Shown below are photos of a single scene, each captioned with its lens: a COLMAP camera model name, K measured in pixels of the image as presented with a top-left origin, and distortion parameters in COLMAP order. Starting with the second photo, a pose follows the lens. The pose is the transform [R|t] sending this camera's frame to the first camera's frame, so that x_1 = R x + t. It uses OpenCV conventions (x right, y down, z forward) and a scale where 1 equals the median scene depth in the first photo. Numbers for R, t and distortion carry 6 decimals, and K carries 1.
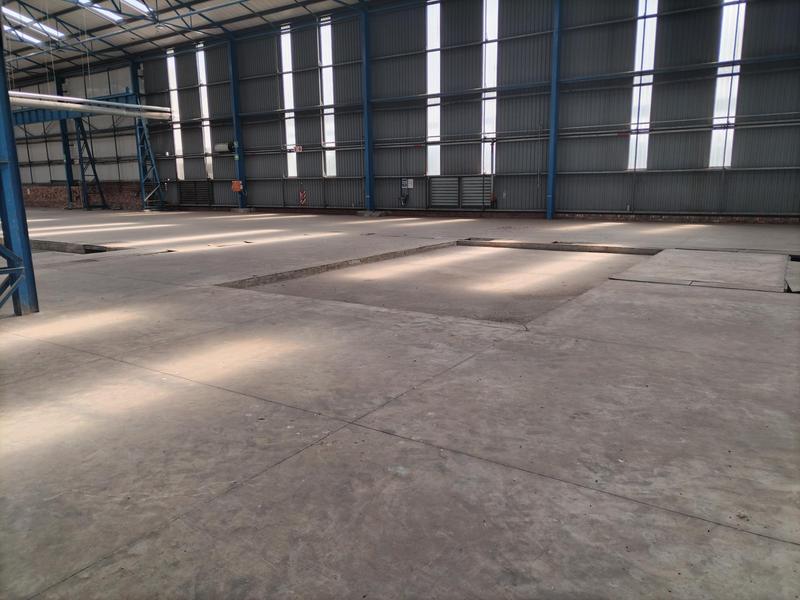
lens RADIAL K [[591.2, 0, 406.1], [0, 591.2, 303.8], [0, 0, 1]] dist [0.021634, -0.016971]
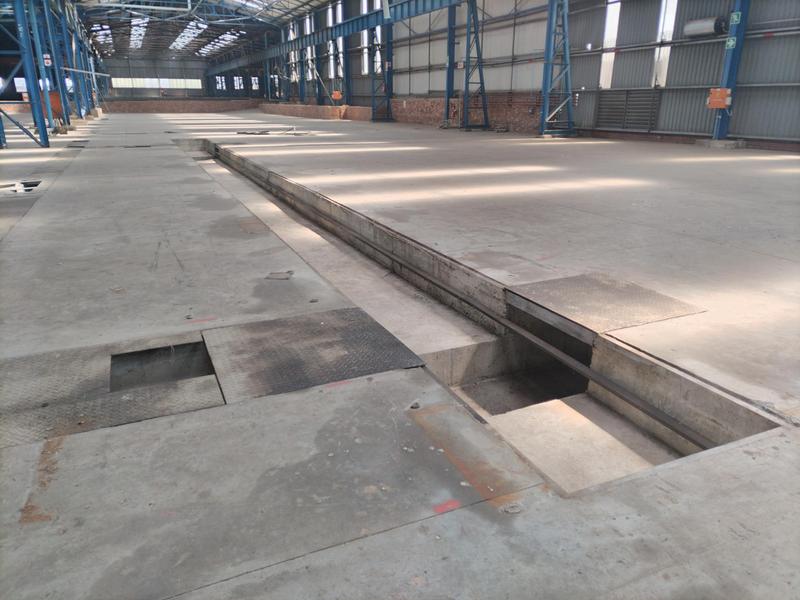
lens RADIAL K [[591.2, 0, 396.3], [0, 591.2, 303.3], [0, 0, 1]] dist [0.021634, -0.016971]
pose [[0.838277, 0.184284, -0.513158, -0.181077], [-0.112447, 0.979351, 0.168012, -0.058851], [0.533523, -0.083138, 0.841689, 0.295576]]
